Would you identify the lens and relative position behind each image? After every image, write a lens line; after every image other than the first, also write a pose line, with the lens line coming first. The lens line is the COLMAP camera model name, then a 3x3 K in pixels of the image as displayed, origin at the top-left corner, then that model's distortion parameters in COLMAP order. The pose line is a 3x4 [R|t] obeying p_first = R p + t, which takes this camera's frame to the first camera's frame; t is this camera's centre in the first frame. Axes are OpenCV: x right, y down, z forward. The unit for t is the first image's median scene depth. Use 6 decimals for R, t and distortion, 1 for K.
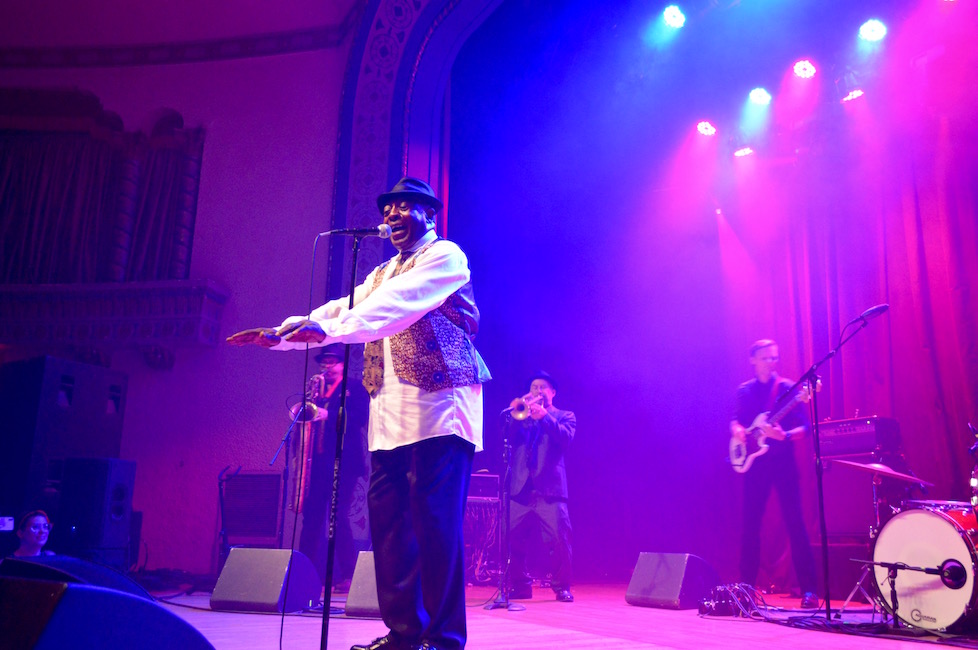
lens RADIAL K [[861.4, 0, 489.0], [0, 861.4, 325.0], [0, 0, 1]] dist [-0.024626, 0.002816]
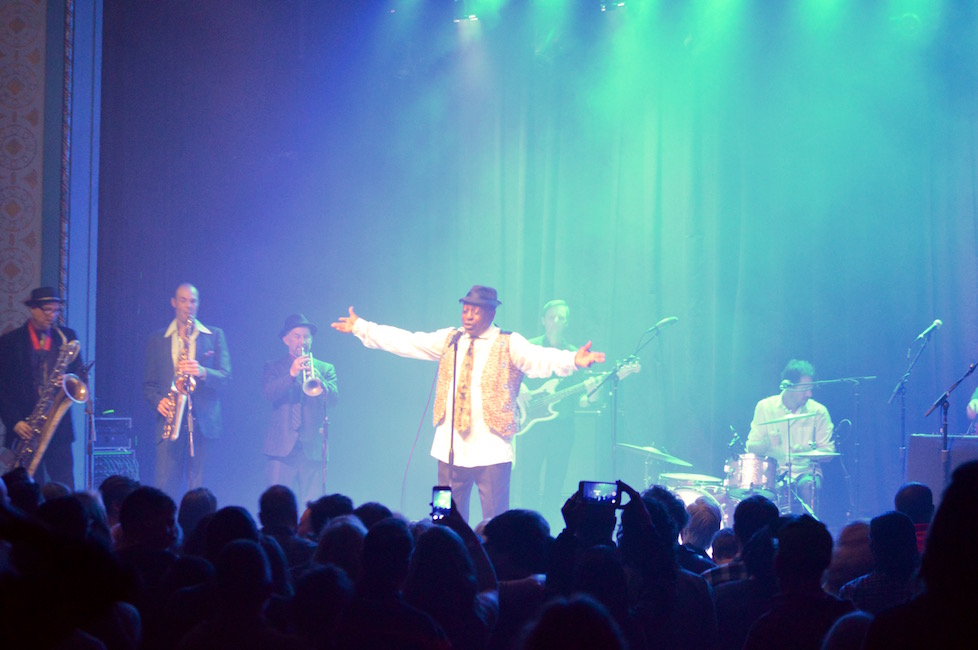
lens RADIAL K [[2910.7, 0, 489.0], [0, 2910.7, 325.0], [0, 0, 1]] dist [-0.152204, -1.030767]
pose [[0.854703, 0.004611, 0.519097, -1.991876], [-0.116809, 0.976025, 0.183658, -0.780279], [-0.505805, -0.217608, 0.834750, -2.407947]]
